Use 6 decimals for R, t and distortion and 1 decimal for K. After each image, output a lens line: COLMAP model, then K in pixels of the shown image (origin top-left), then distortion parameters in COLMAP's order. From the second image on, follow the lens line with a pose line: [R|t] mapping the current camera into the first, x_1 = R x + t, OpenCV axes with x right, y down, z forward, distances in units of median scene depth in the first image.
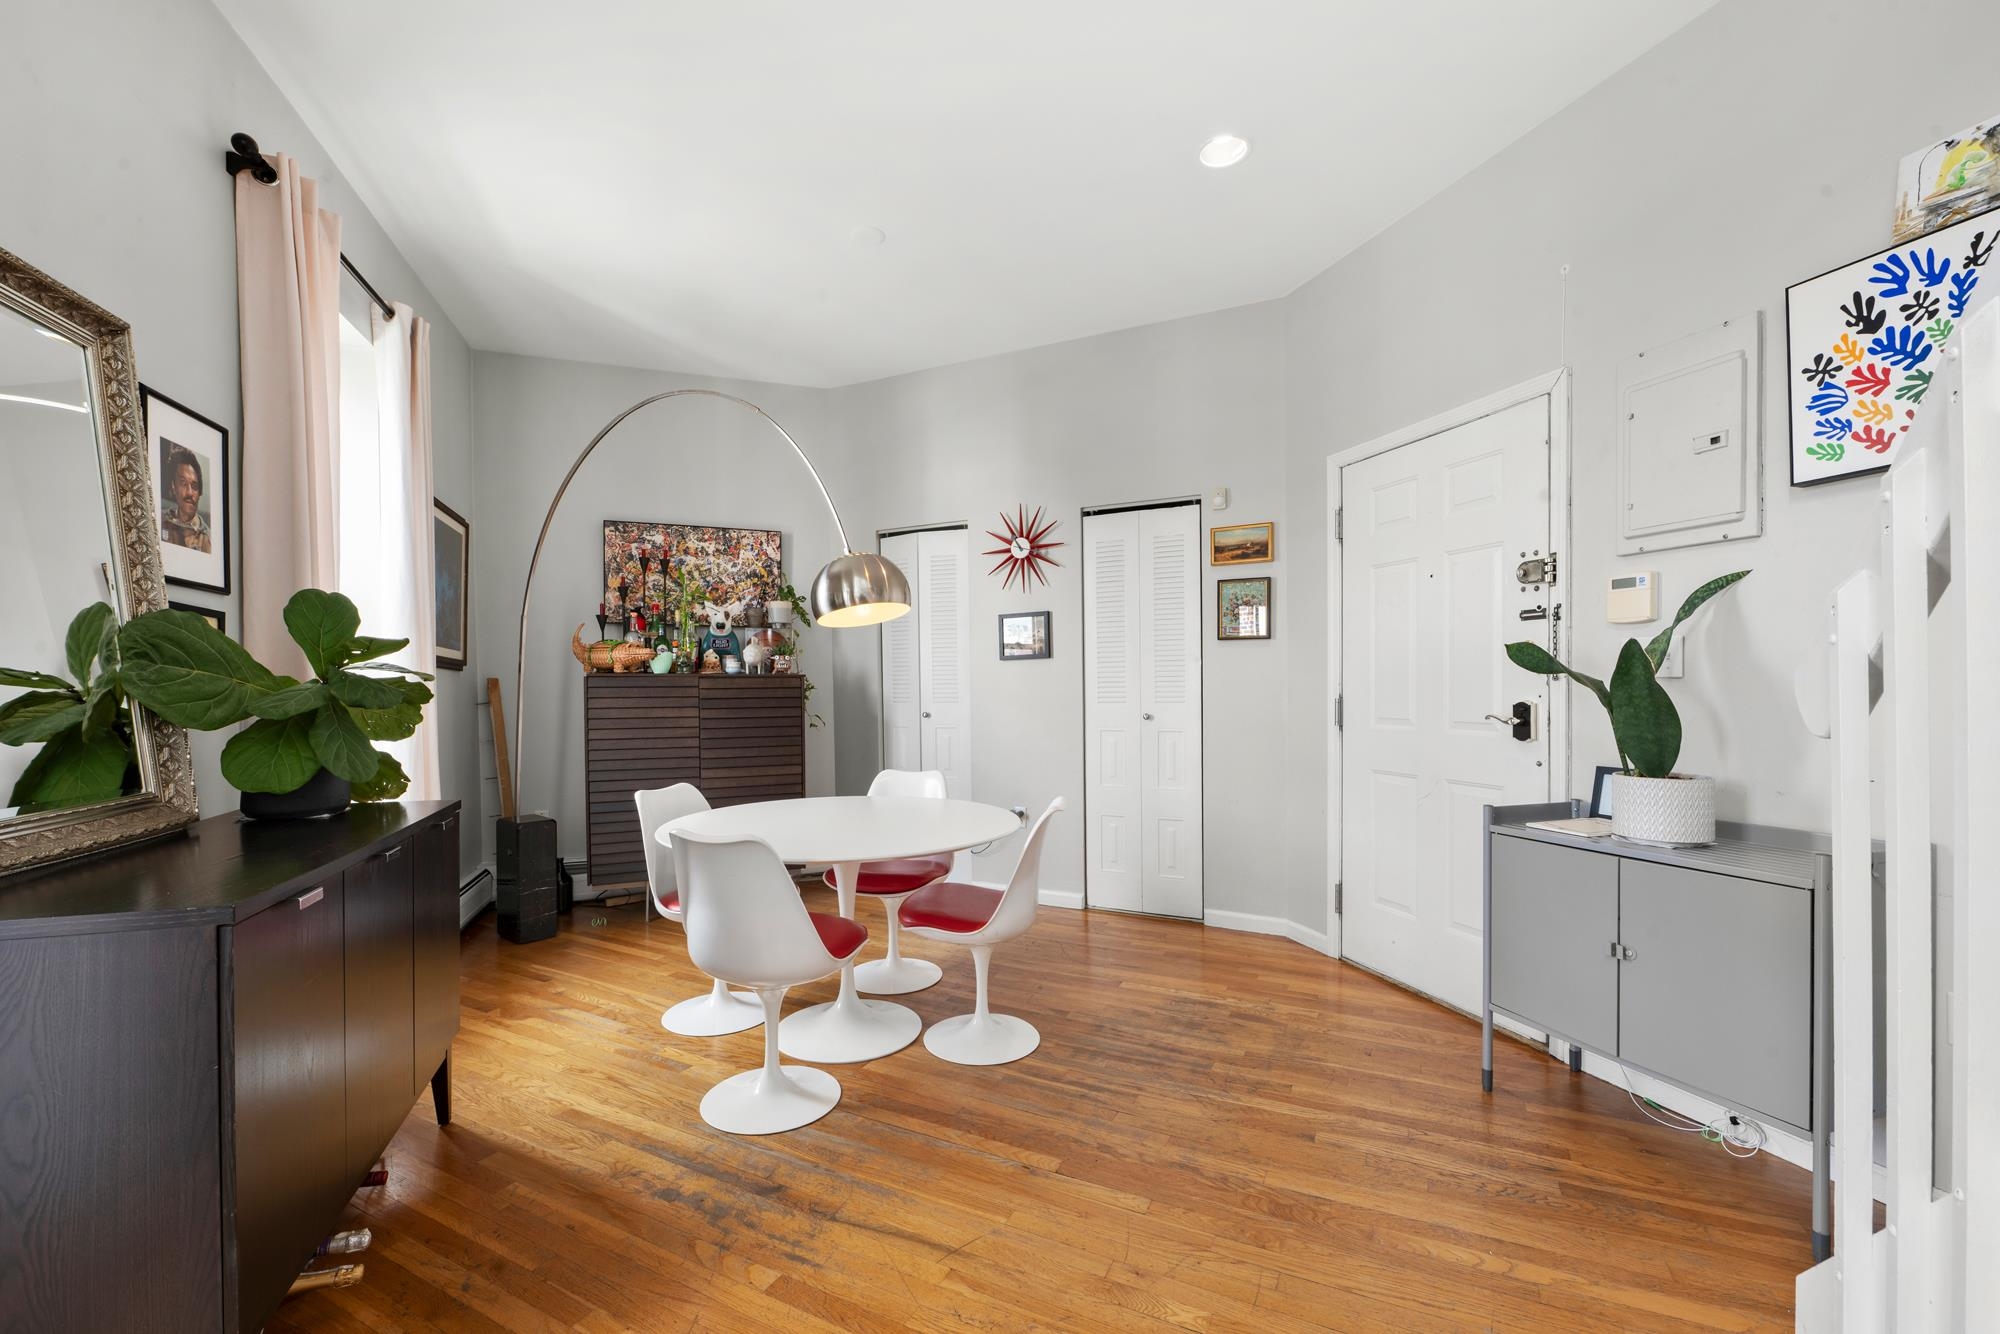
lens RADIAL K [[808.9, 0, 995.7], [0, 808.9, 680.3], [0, 0, 1]] dist [-0.001056, -0.003333]
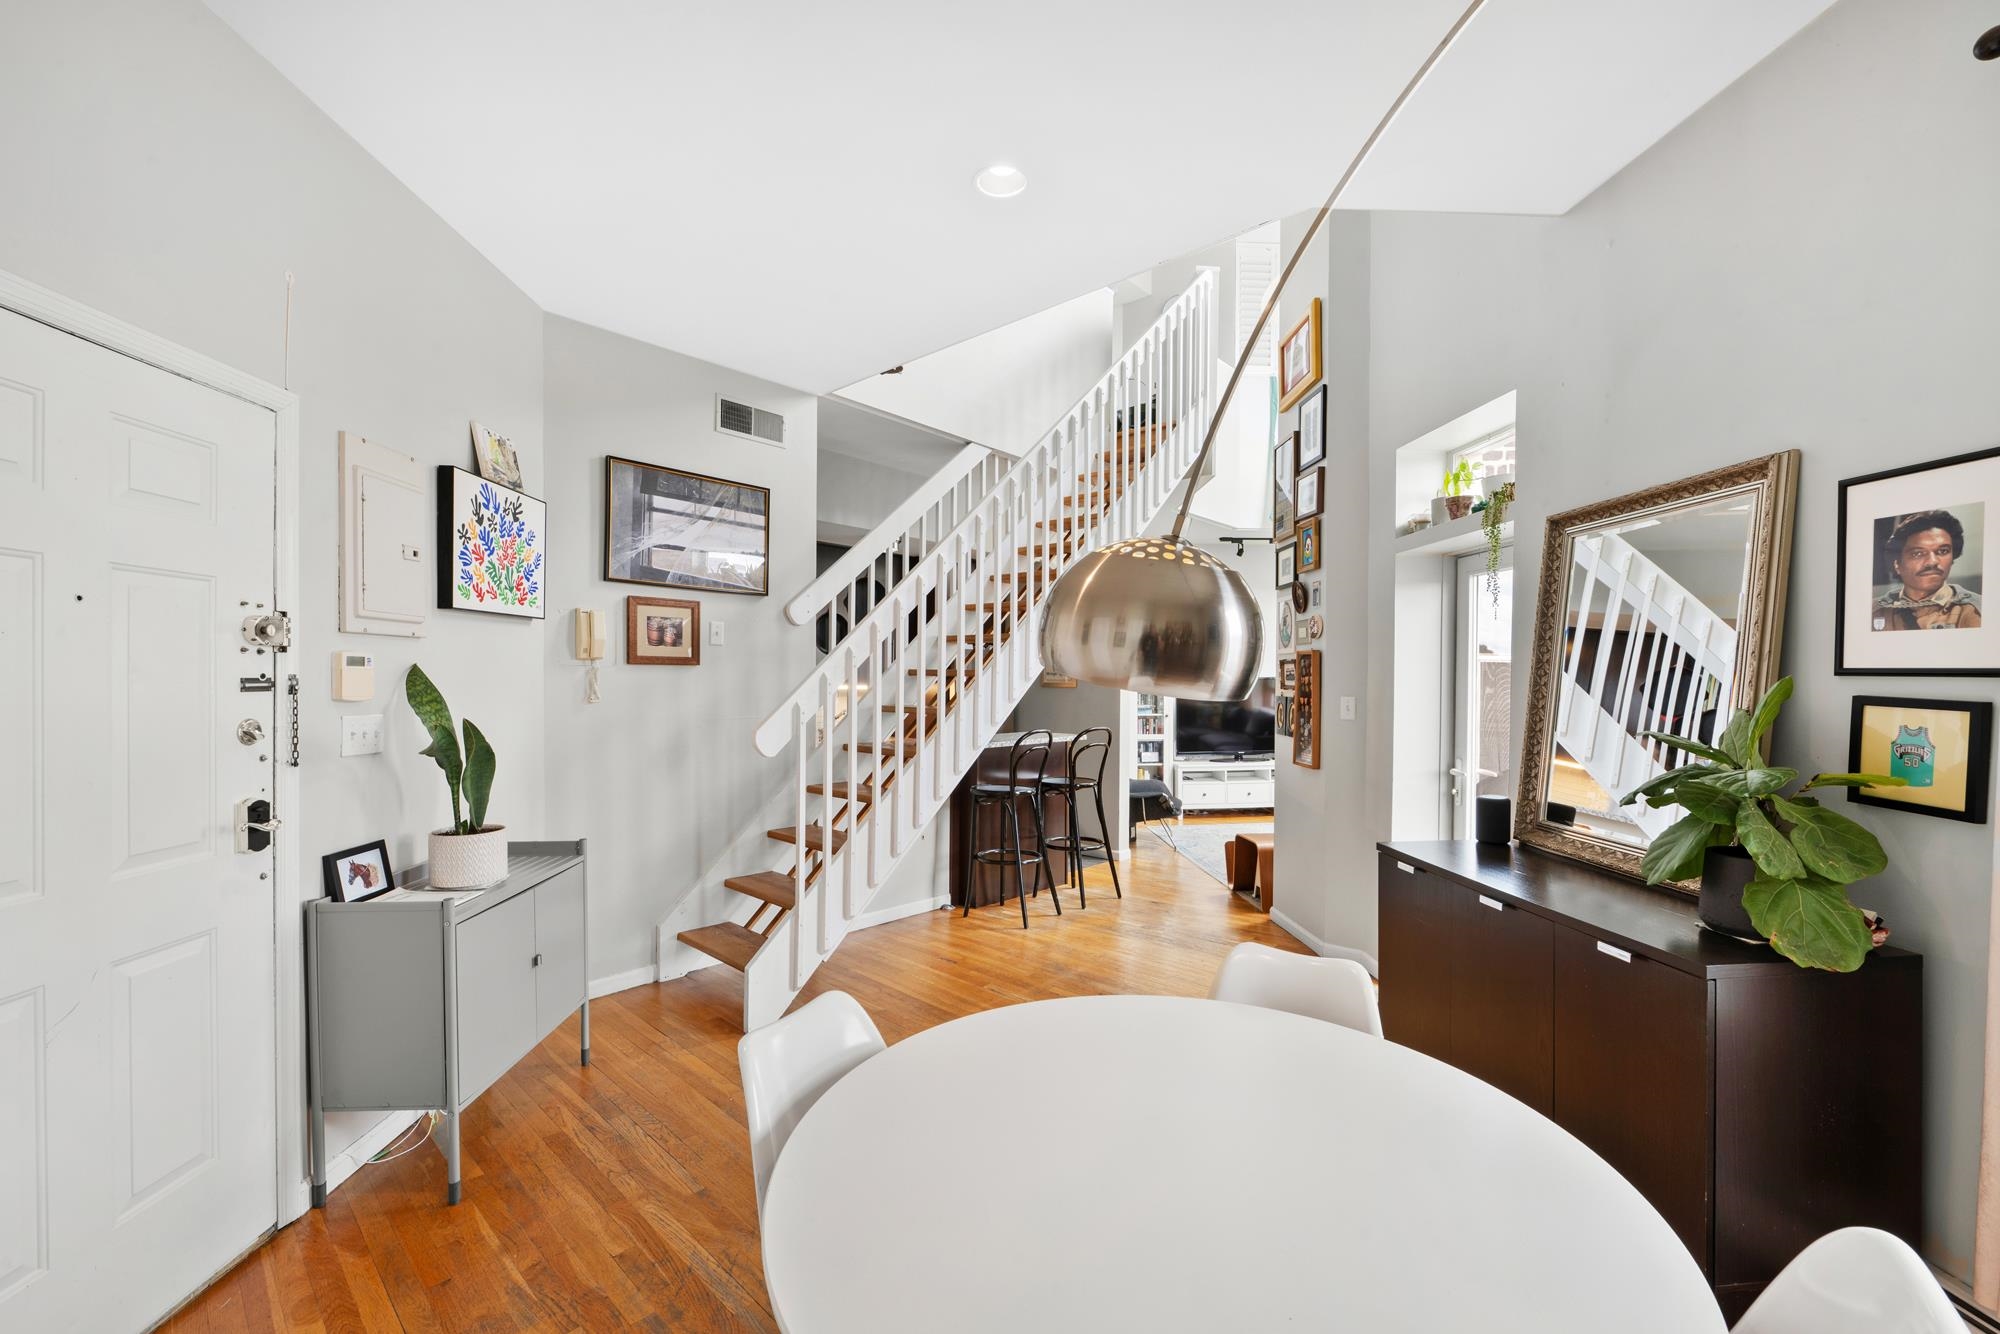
lens RADIAL K [[808.9, 0, 995.7], [0, 808.9, 680.3], [0, 0, 1]] dist [-0.001056, -0.003333]
pose [[-0.964219, 0.001842, 0.265101, -0.157167], [0.001503, 0.999998, -0.001483, -0.060762], [-0.265103, -0.001031, -0.964220, 1.129311]]
